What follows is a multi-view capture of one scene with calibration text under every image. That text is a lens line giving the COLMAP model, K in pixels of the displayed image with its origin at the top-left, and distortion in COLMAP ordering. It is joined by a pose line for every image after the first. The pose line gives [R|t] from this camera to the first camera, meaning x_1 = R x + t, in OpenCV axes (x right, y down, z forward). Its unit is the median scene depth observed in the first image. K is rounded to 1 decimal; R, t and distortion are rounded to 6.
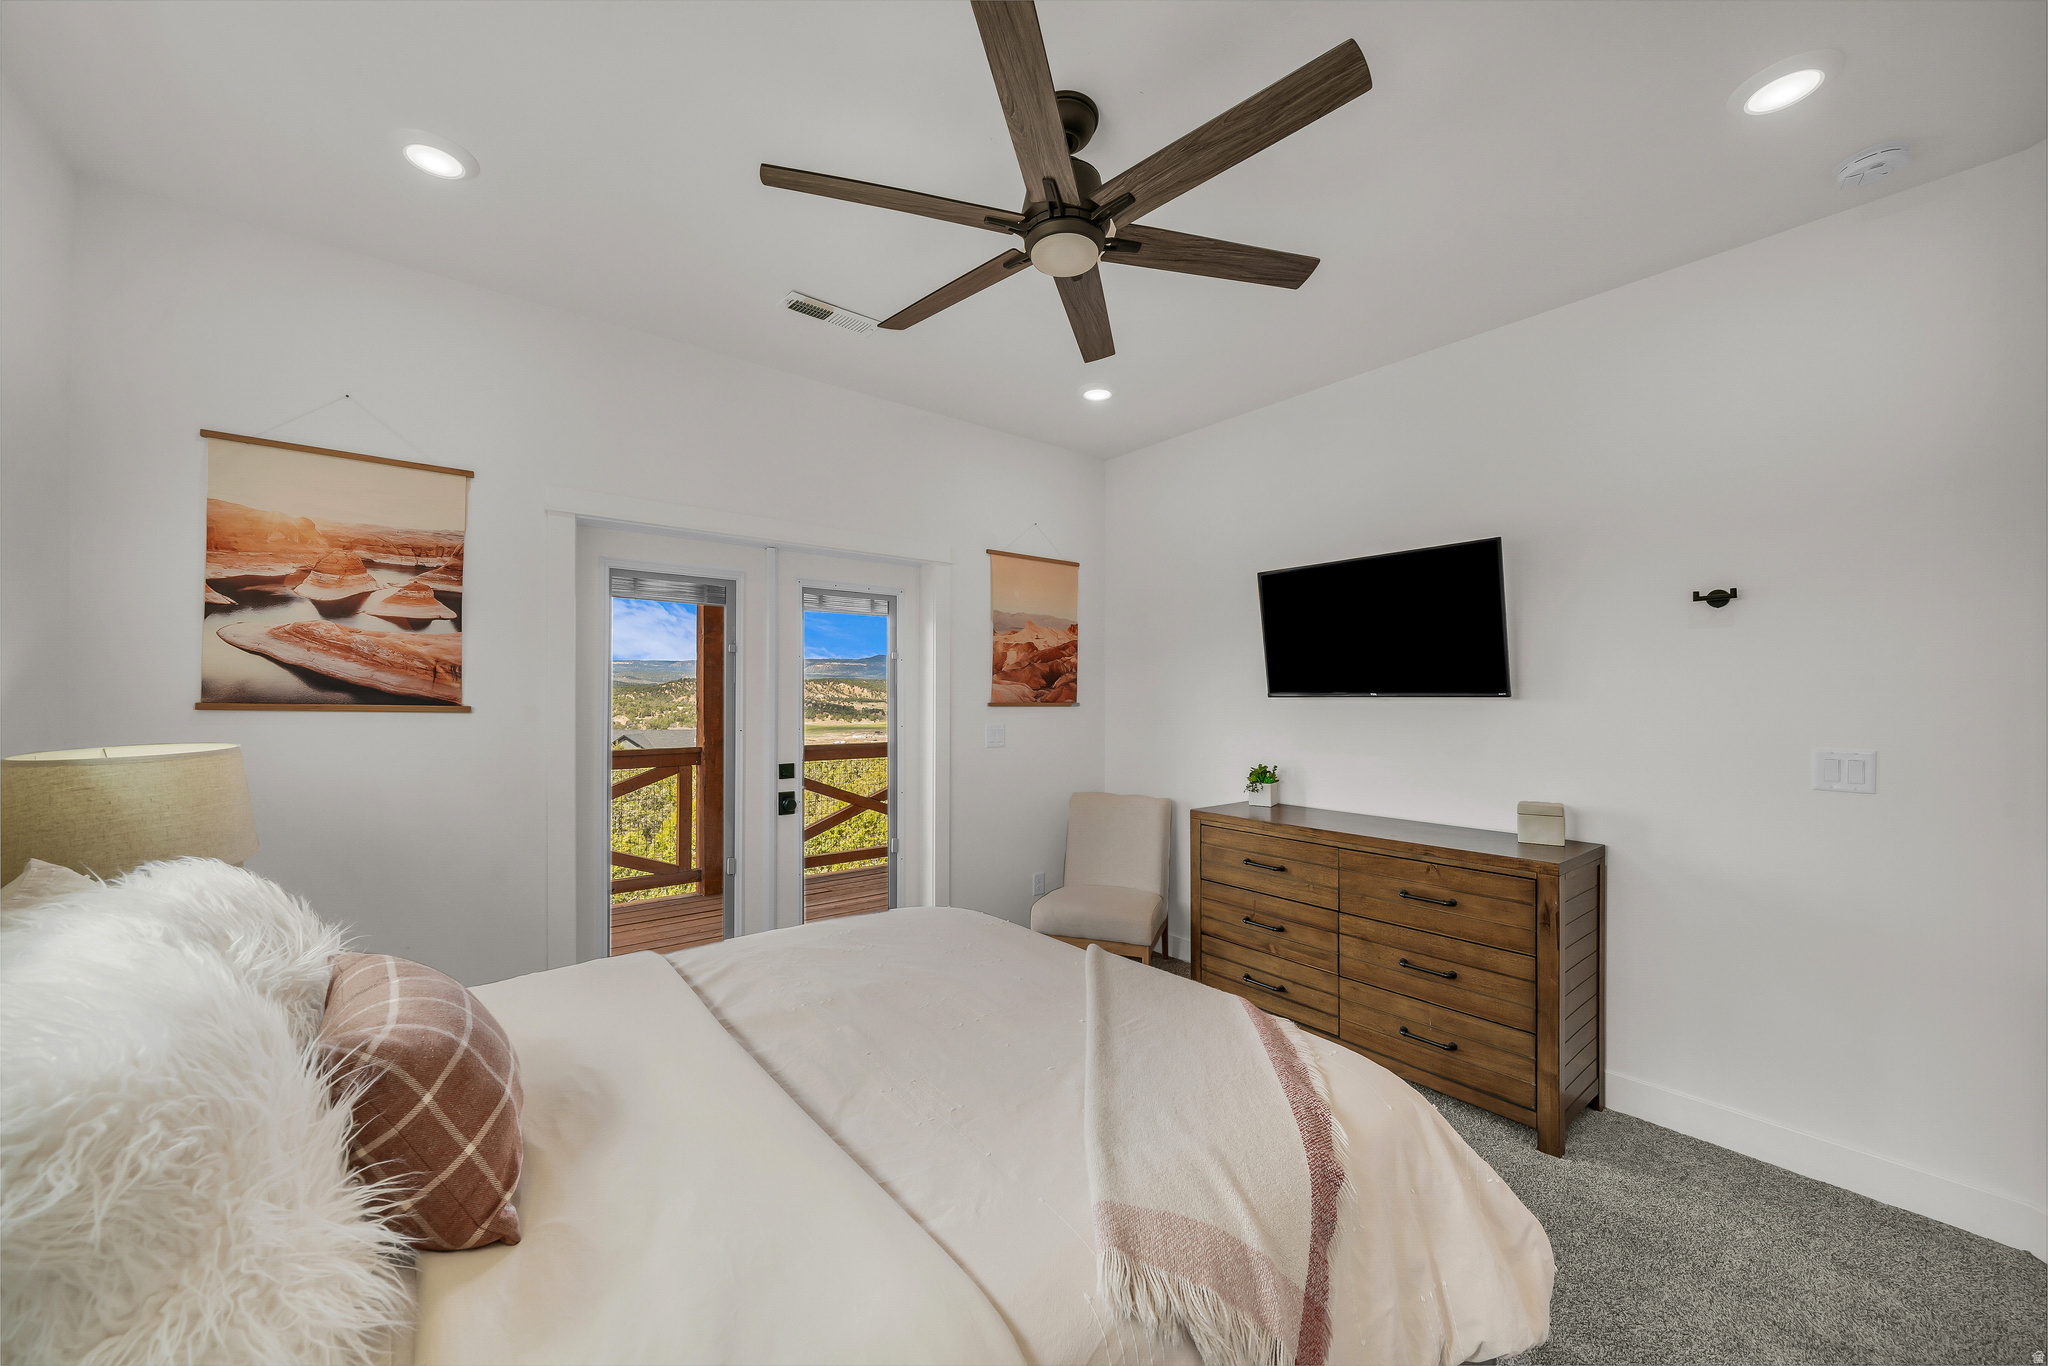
lens RADIAL K [[756.0, 0, 1019.9], [0, 756.0, 691.6], [0, 0, 1]] dist [-0.009315, -0.000263]
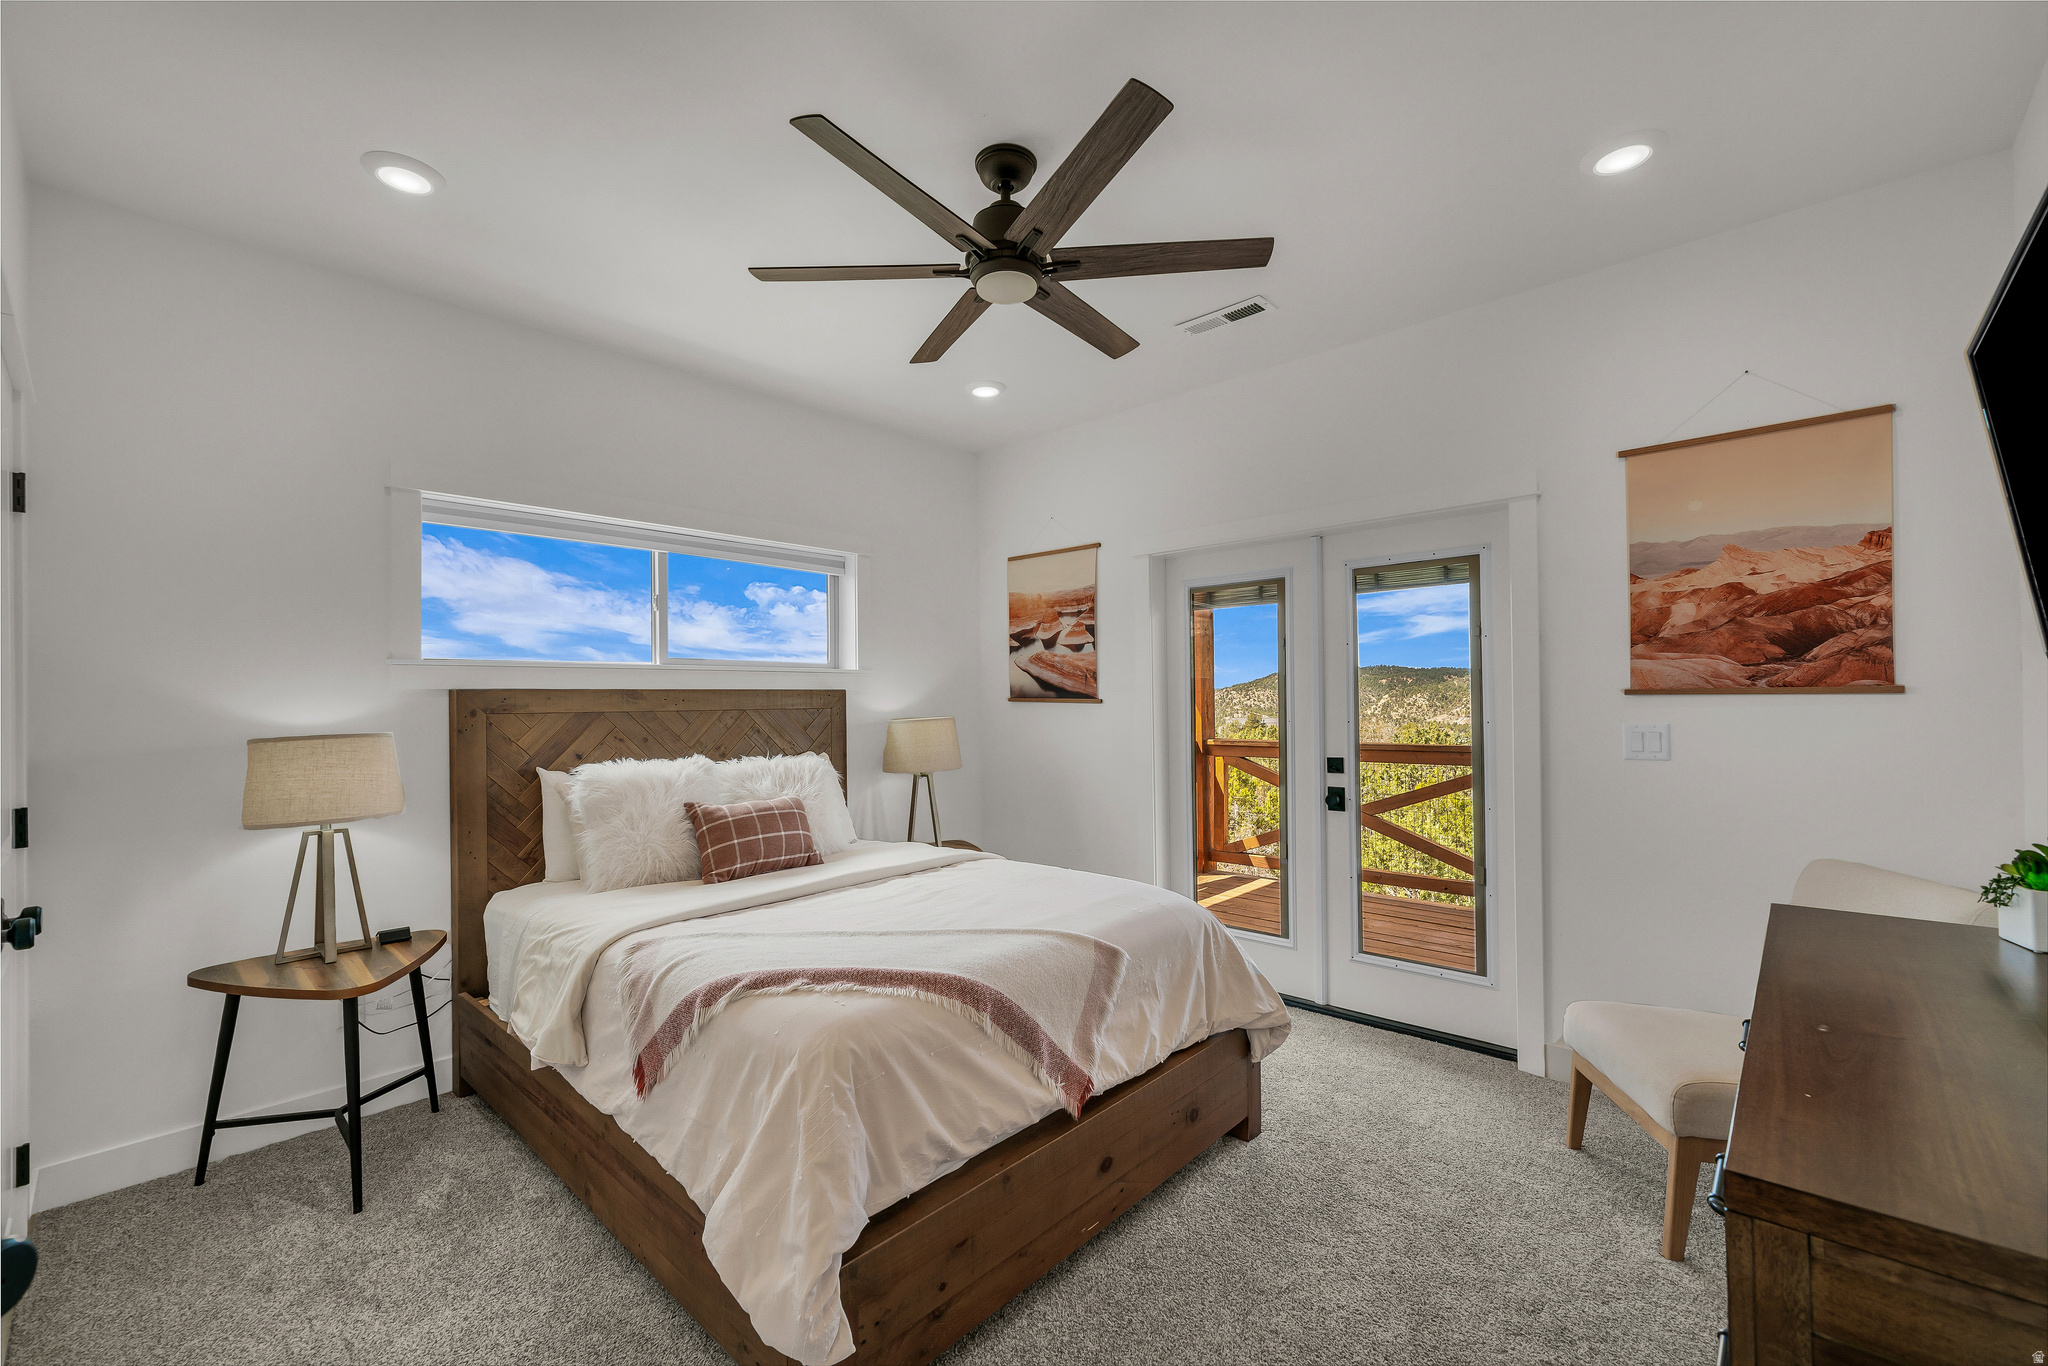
lens RADIAL K [[869.5, 0, 1017.3], [0, 869.5, 695.5], [0, 0, 1]] dist [0.000030, 0.000233]
pose [[0.129071, -0.018499, -0.991463, 0.726144], [0.013110, 0.999770, -0.016947, 0.029630], [0.991549, -0.010811, 0.129284, 0.454701]]
